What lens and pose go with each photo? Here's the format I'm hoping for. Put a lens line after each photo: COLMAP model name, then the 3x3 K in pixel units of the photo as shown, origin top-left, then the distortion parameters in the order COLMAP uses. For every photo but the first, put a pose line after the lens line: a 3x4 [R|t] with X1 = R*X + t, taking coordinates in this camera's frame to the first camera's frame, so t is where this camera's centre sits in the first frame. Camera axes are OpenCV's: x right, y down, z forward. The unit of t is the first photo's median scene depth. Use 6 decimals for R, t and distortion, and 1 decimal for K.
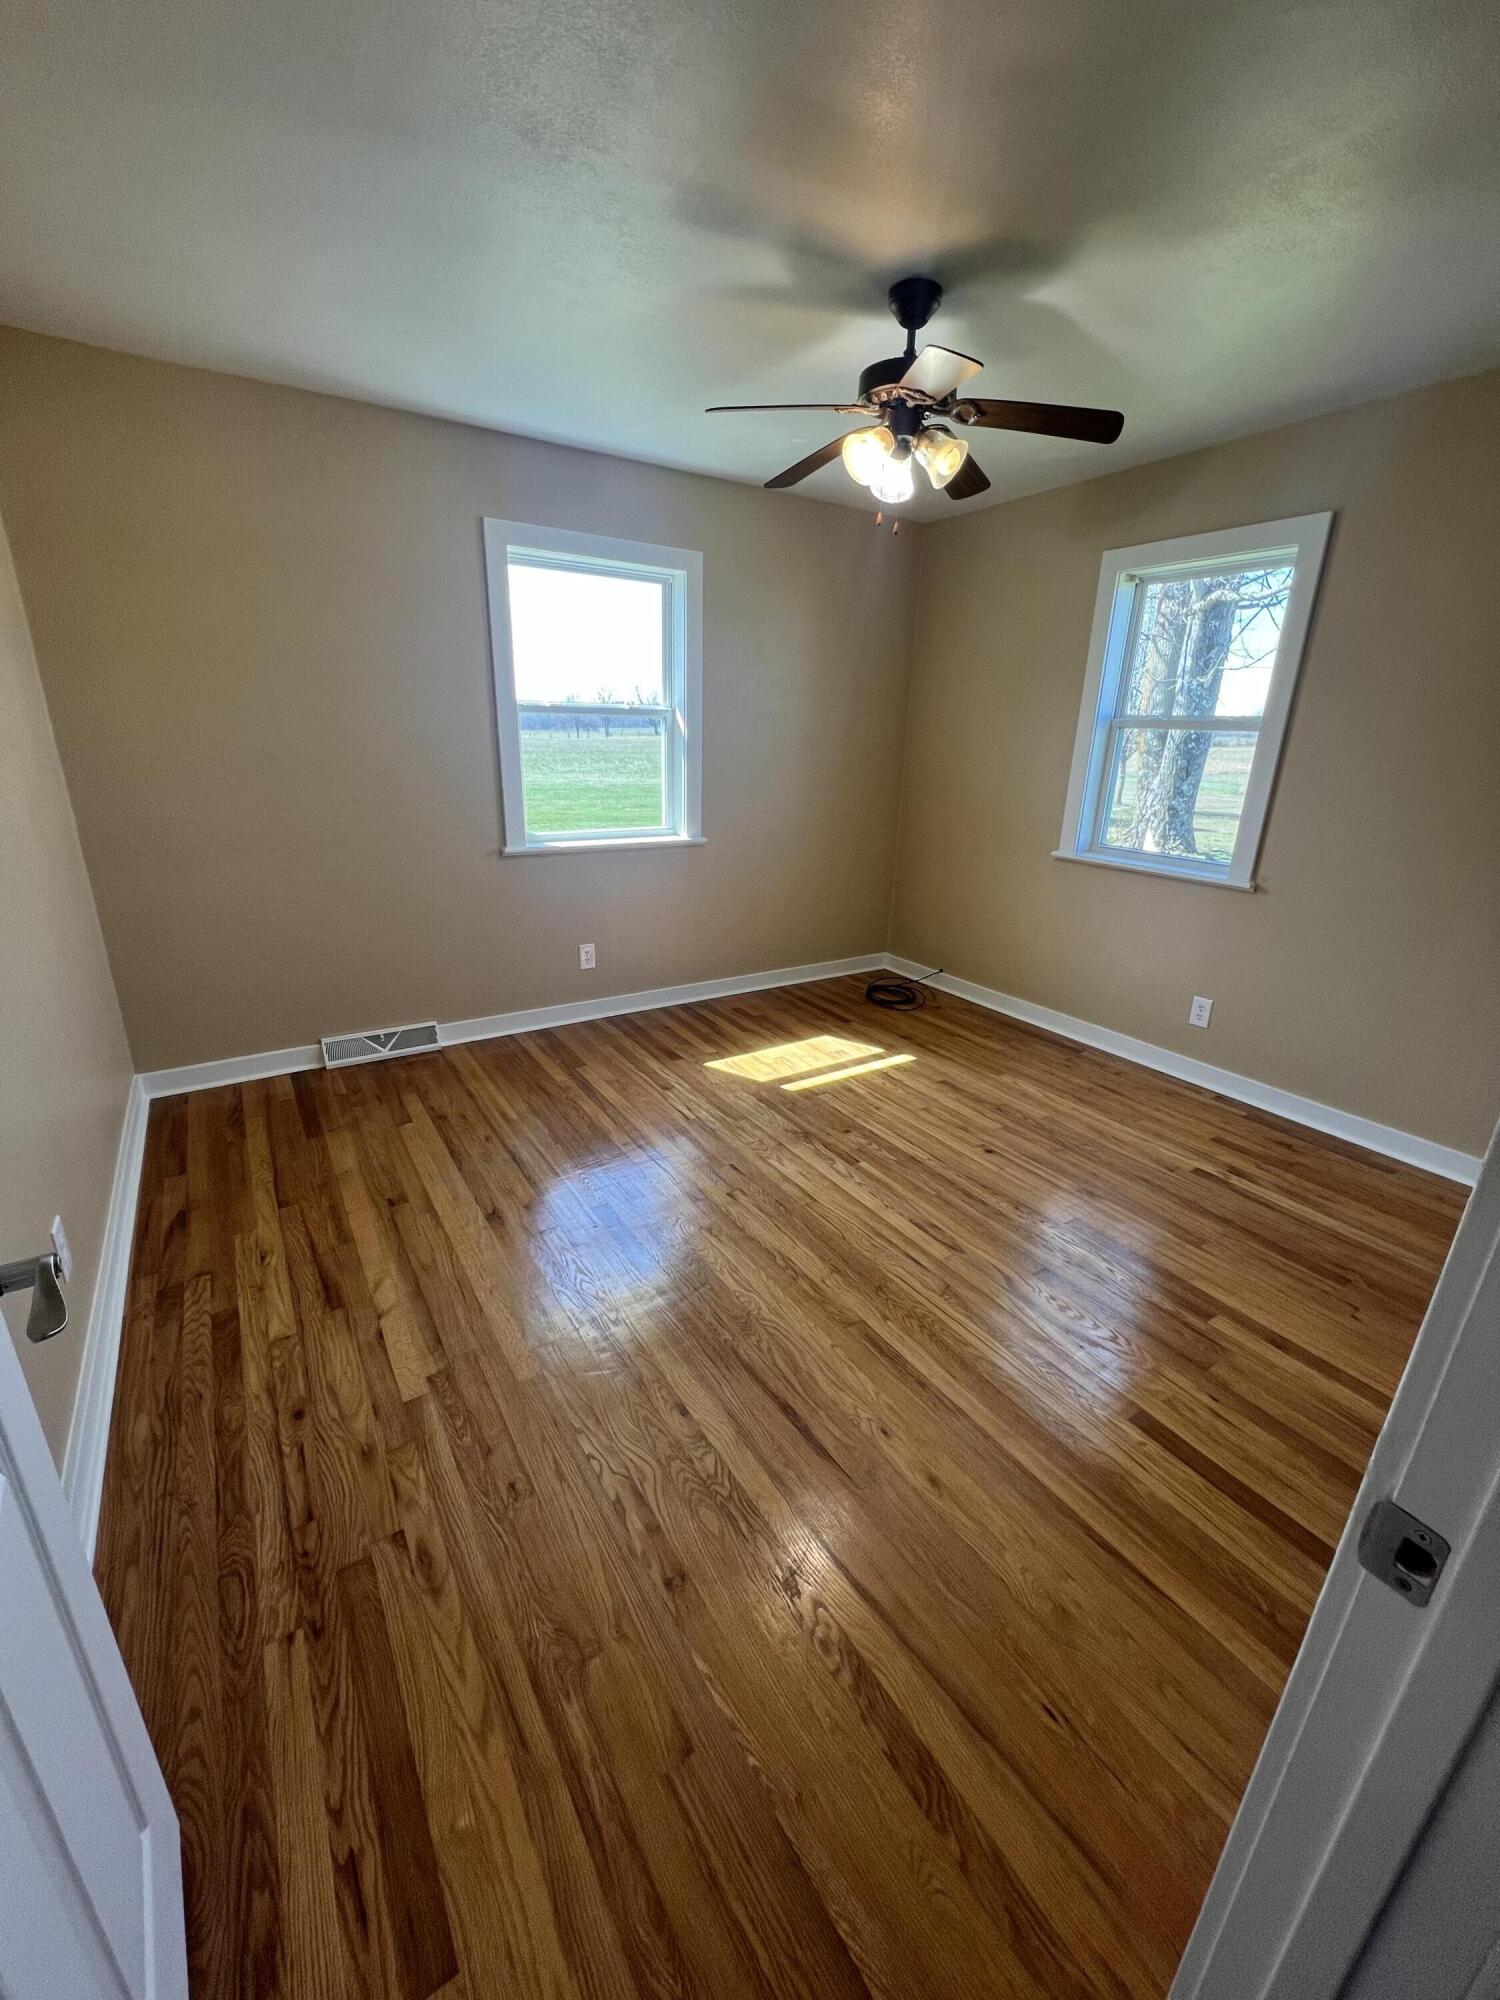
lens RADIAL K [[800.3, 0, 749.0], [0, 800.3, 1003.1], [0, 0, 1]] dist [-0.000967, -0.000122]
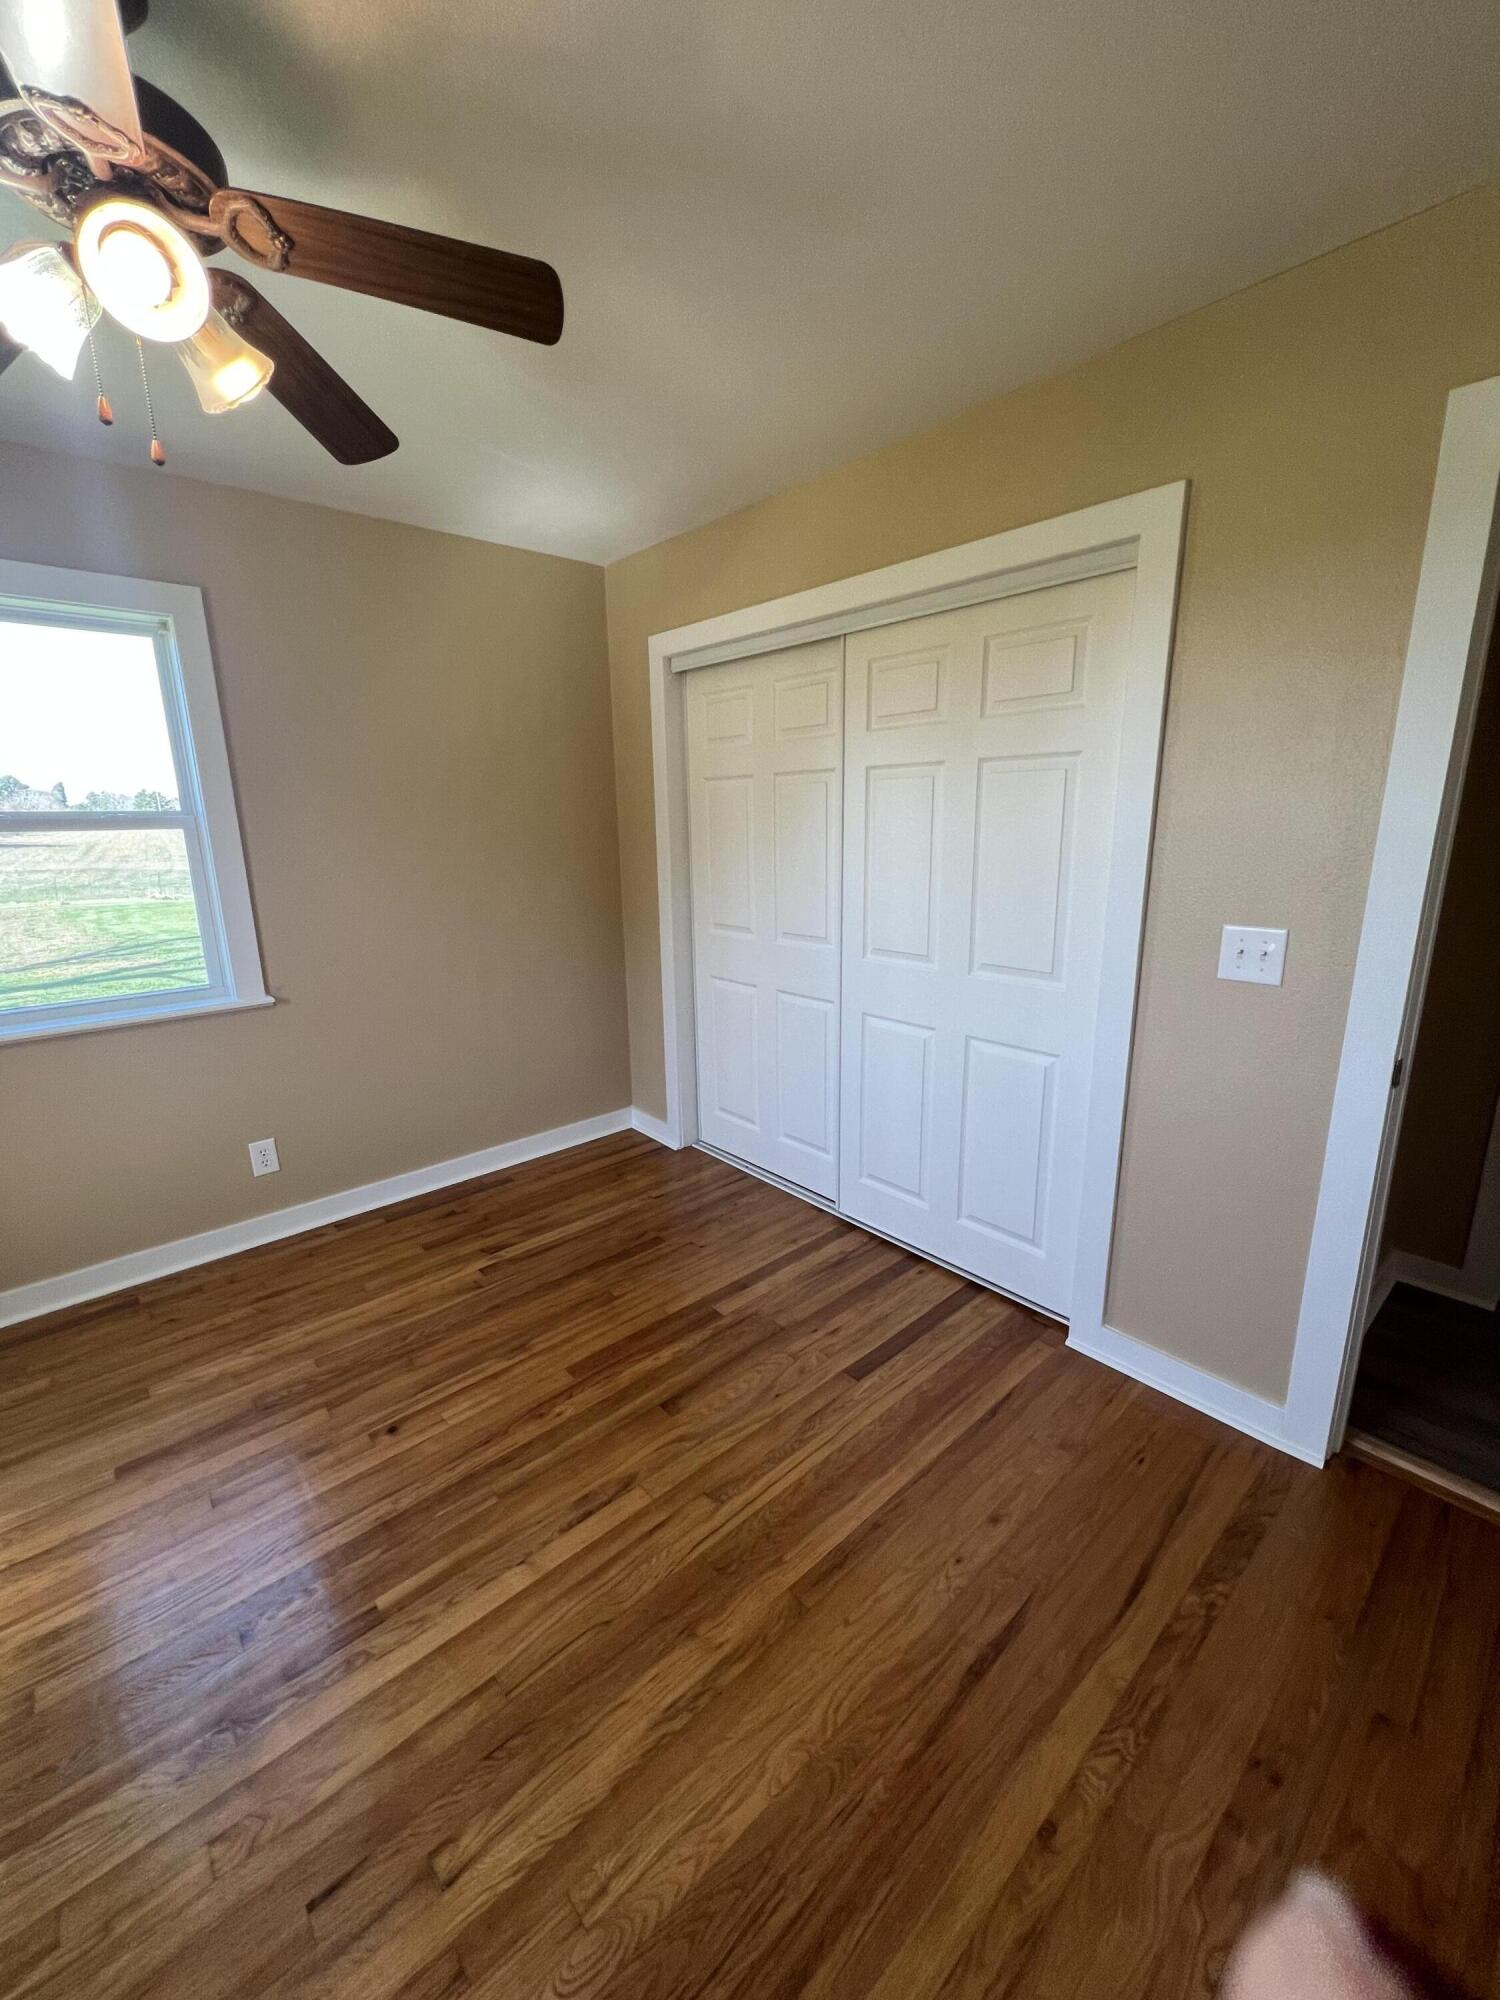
lens RADIAL K [[800.3, 0, 749.1], [0, 800.3, 997.9], [0, 0, 1]] dist [-0.000967, -0.000122]
pose [[-0.149747, -0.239272, 0.959335, -0.362035], [0.337494, 0.899630, 0.277062, -0.269260], [-0.929340, 0.365259, -0.053964, 0.707312]]
